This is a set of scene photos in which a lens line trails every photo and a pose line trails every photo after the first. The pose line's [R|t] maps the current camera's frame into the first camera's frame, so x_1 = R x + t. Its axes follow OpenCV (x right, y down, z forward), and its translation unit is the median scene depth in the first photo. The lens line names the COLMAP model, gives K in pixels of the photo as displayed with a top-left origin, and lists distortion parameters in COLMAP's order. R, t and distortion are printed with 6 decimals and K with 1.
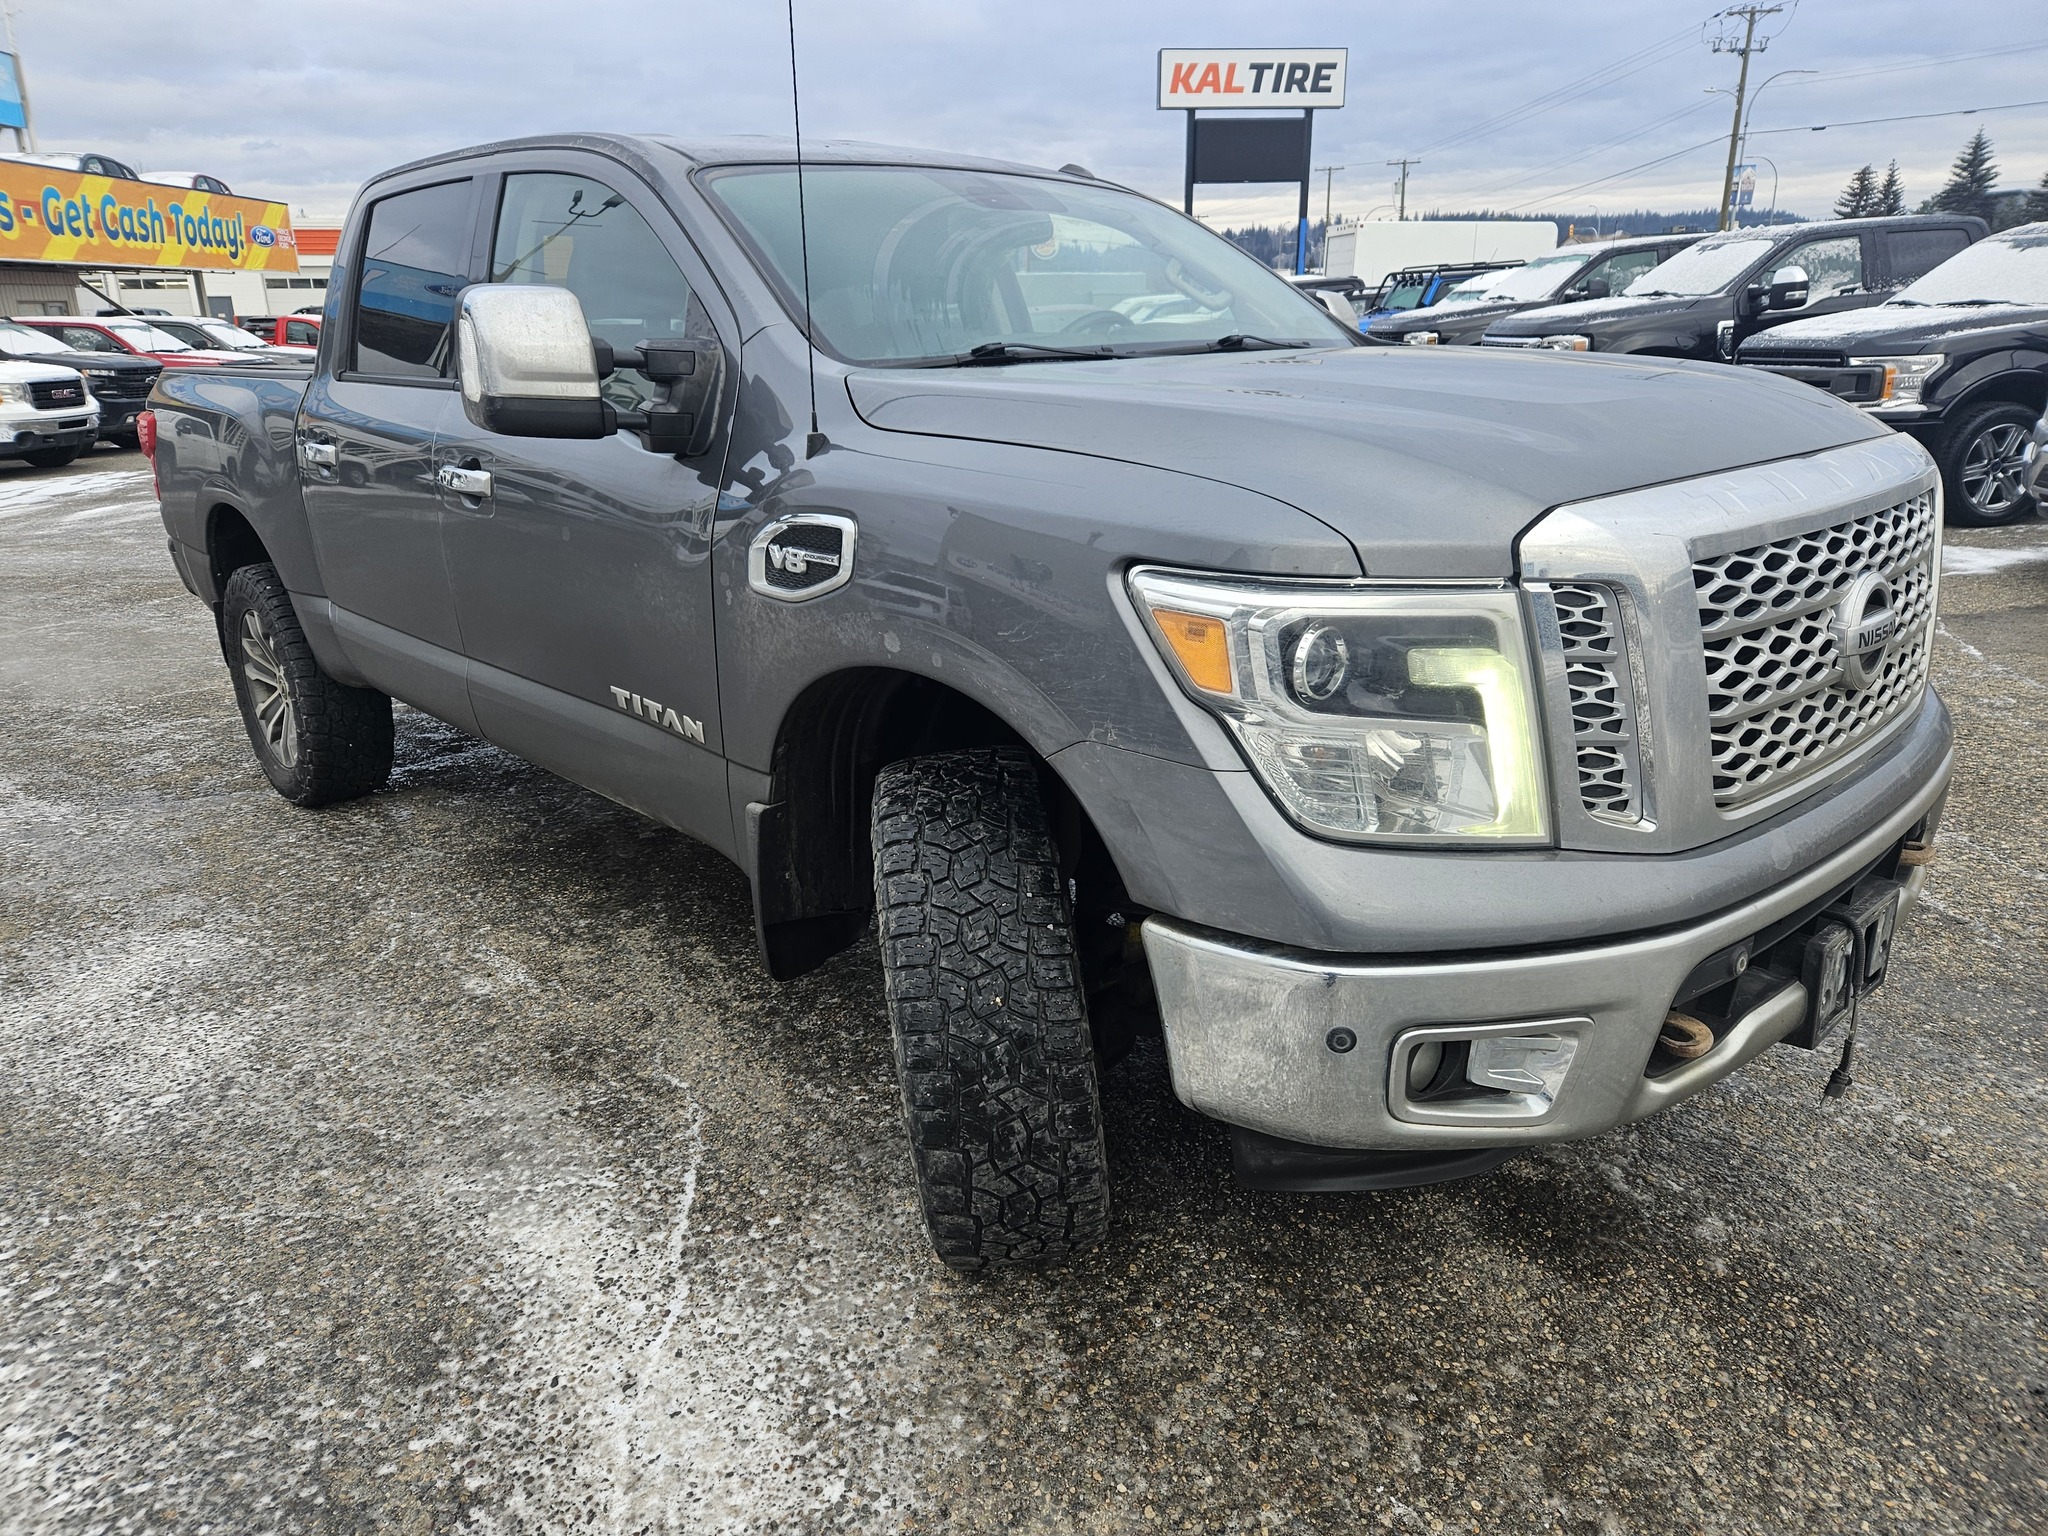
lens RADIAL K [[1402.1, 0, 1029.9], [0, 1402.1, 753.7], [0, 0, 1]] dist [0.034328, -0.009524]
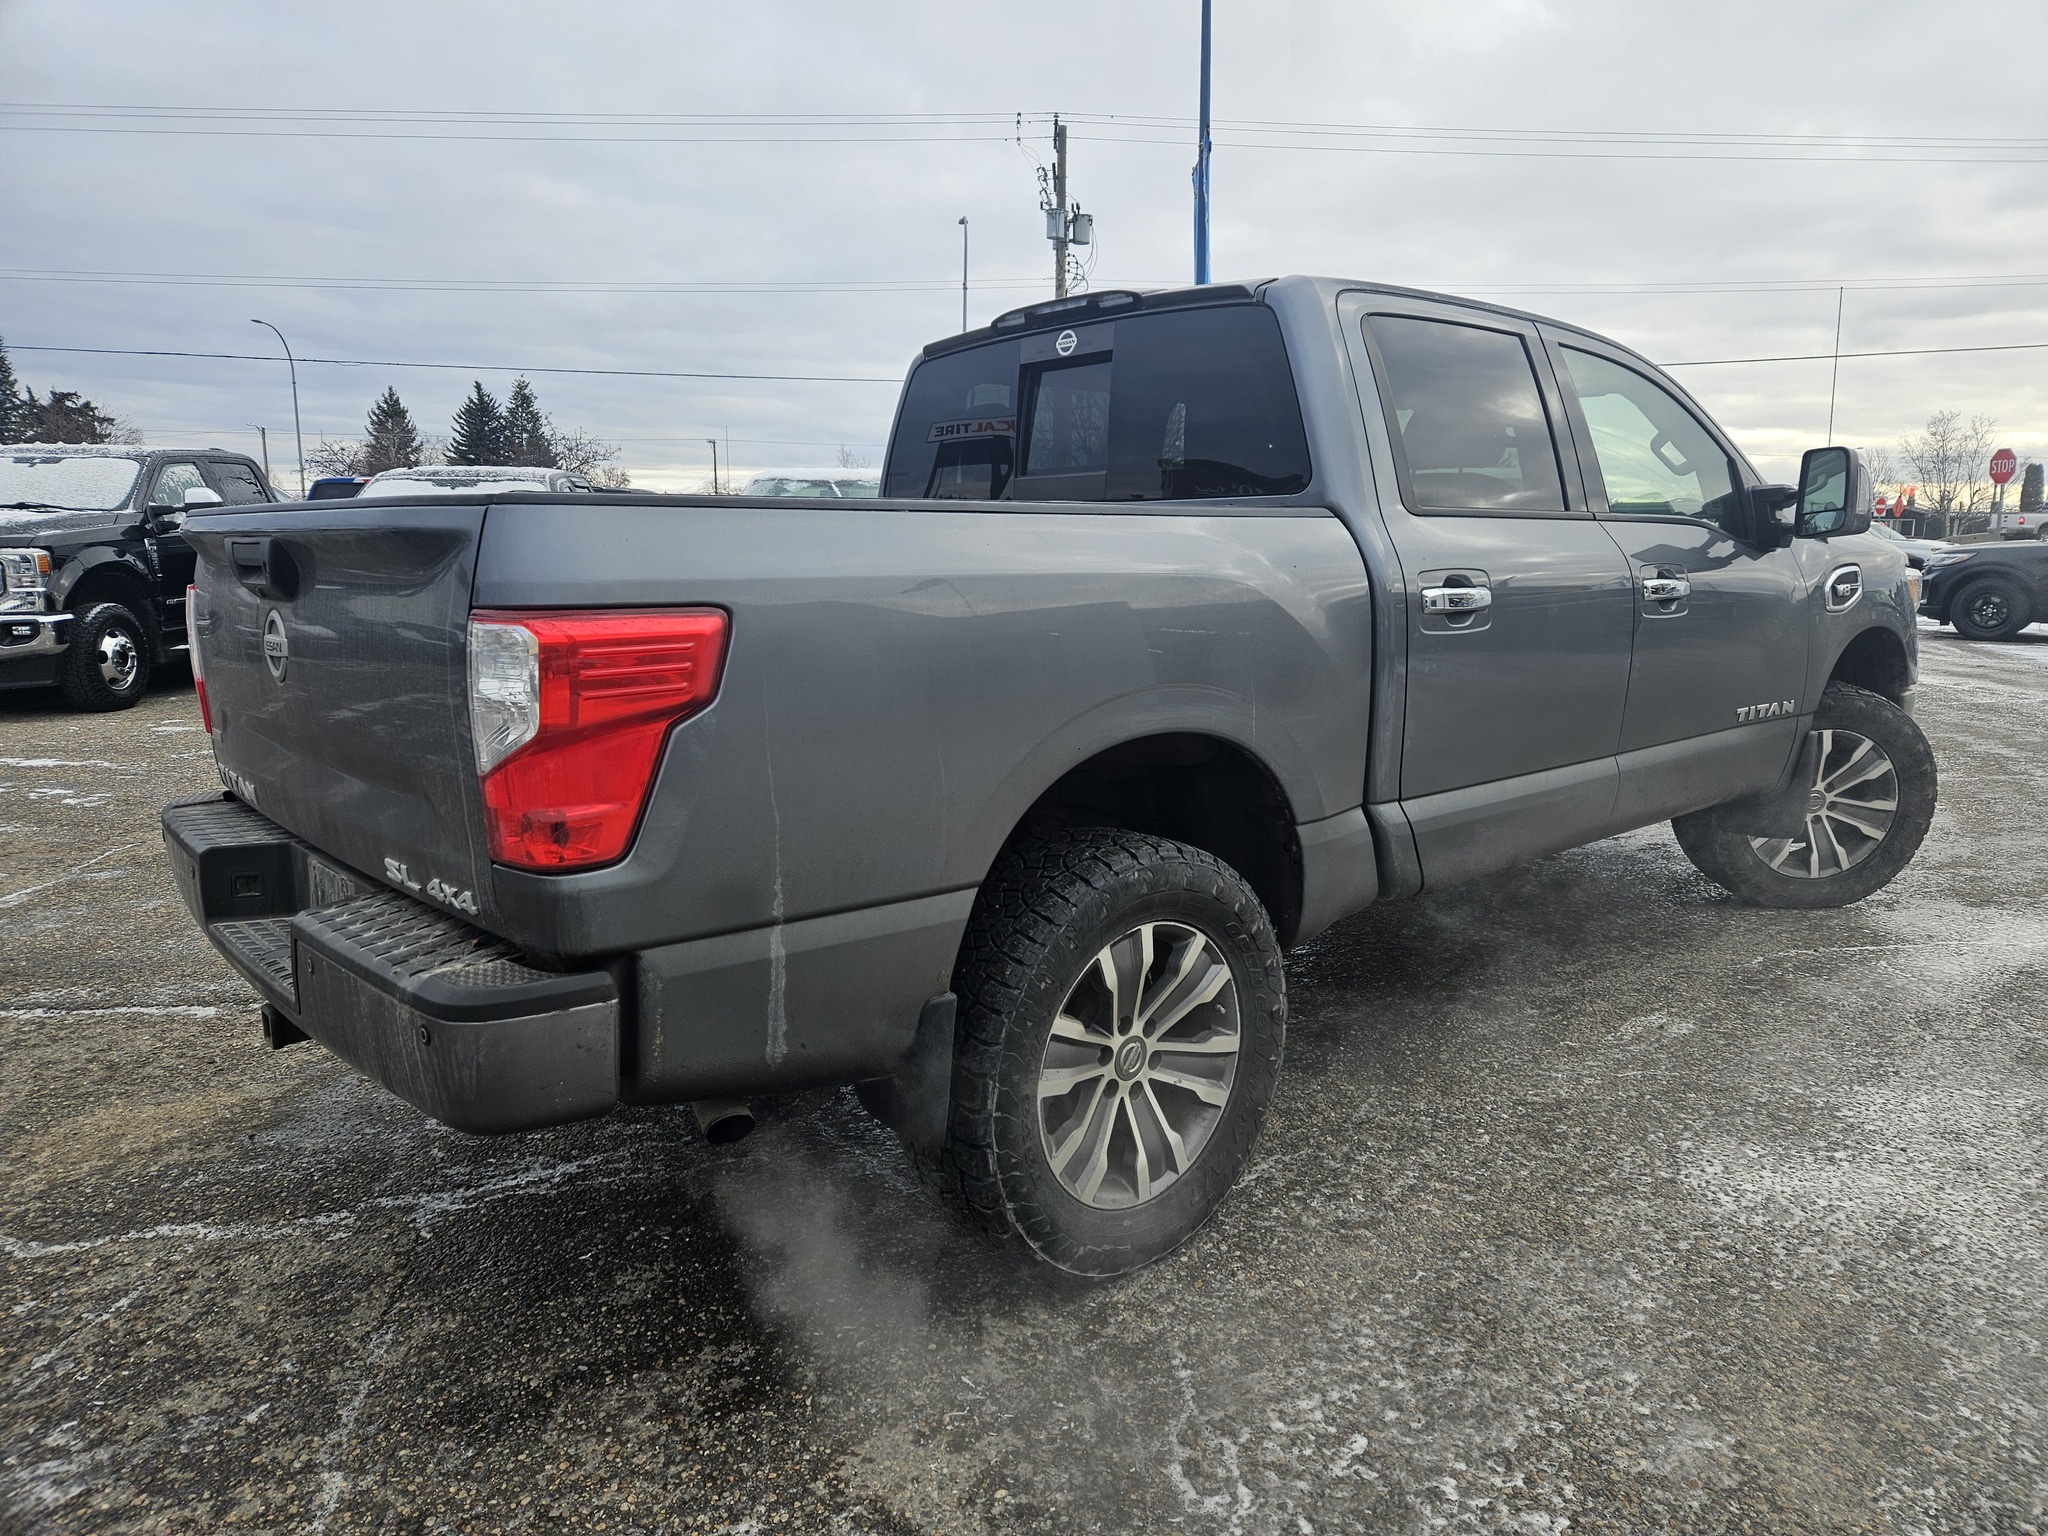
lens RADIAL K [[1402.1, 0, 1044.0], [0, 1402.1, 757.0], [0, 0, 1]] dist [0.034328, -0.009524]
pose [[0.016763, -0.134195, 0.990813, -1.471218], [0.302202, 0.945286, 0.122916, -0.332418], [-0.953097, 0.297365, 0.056400, 1.333712]]
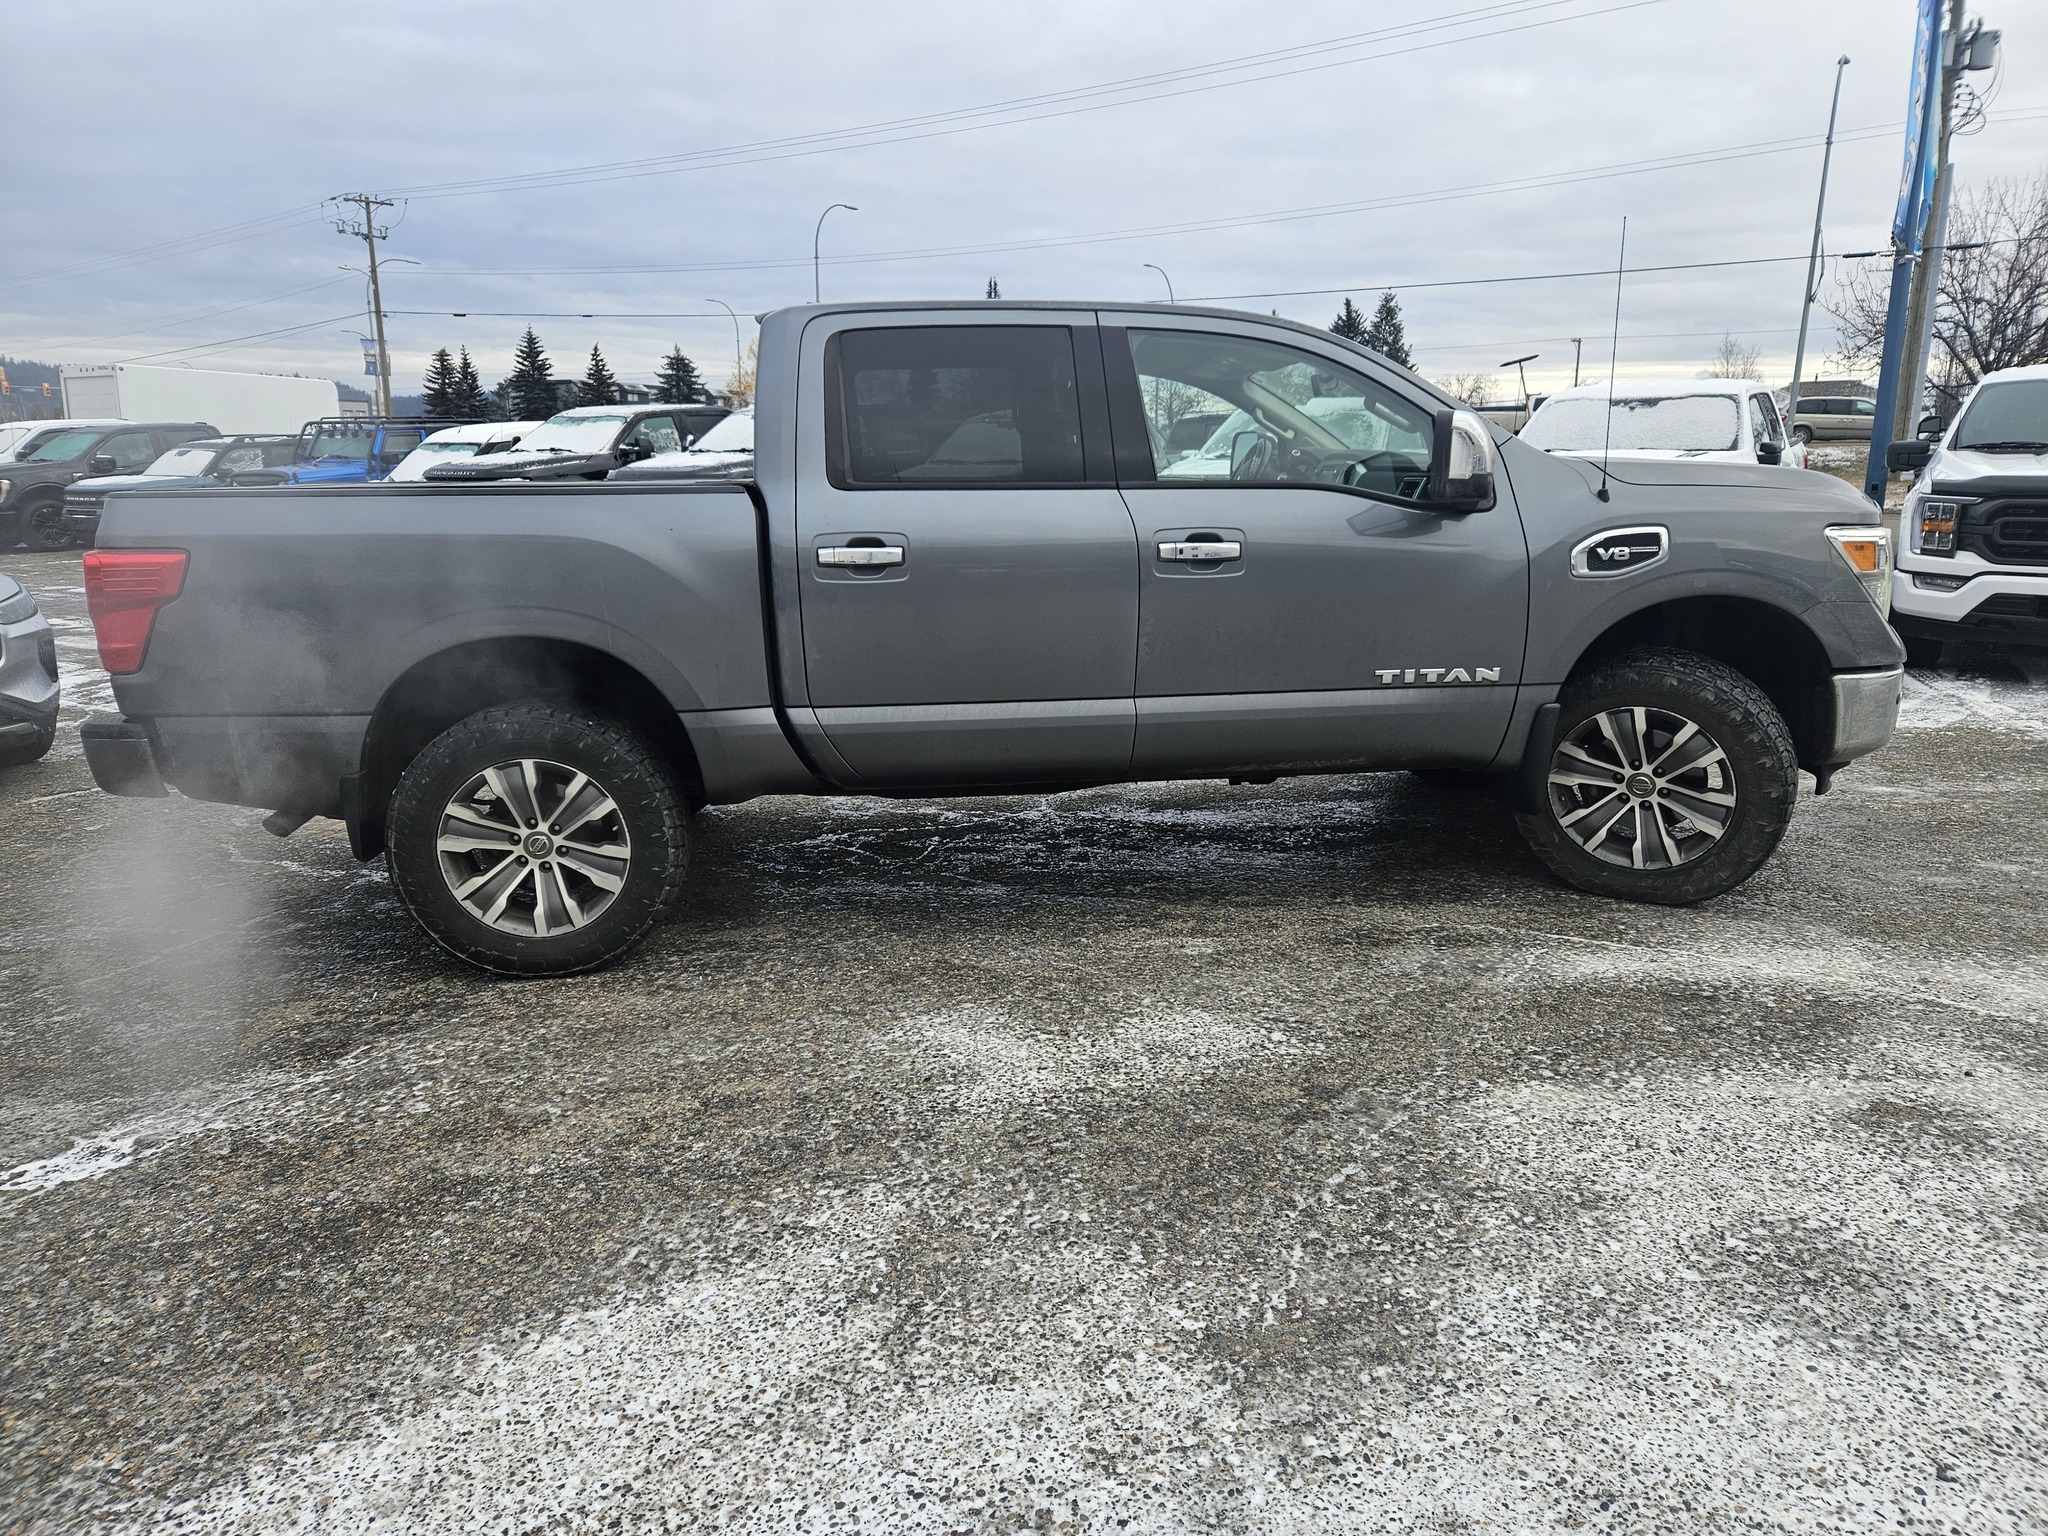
lens RADIAL K [[1391.0, 0, 1032.9], [0, 1391.0, 764.5], [0, 0, 1]] dist [0.045014, 0.002416]
pose [[0.607017, -0.162137, 0.777973, -1.393278], [0.238921, 0.970908, 0.015928, -0.051556], [-0.757923, 0.176206, 0.628096, 0.291487]]
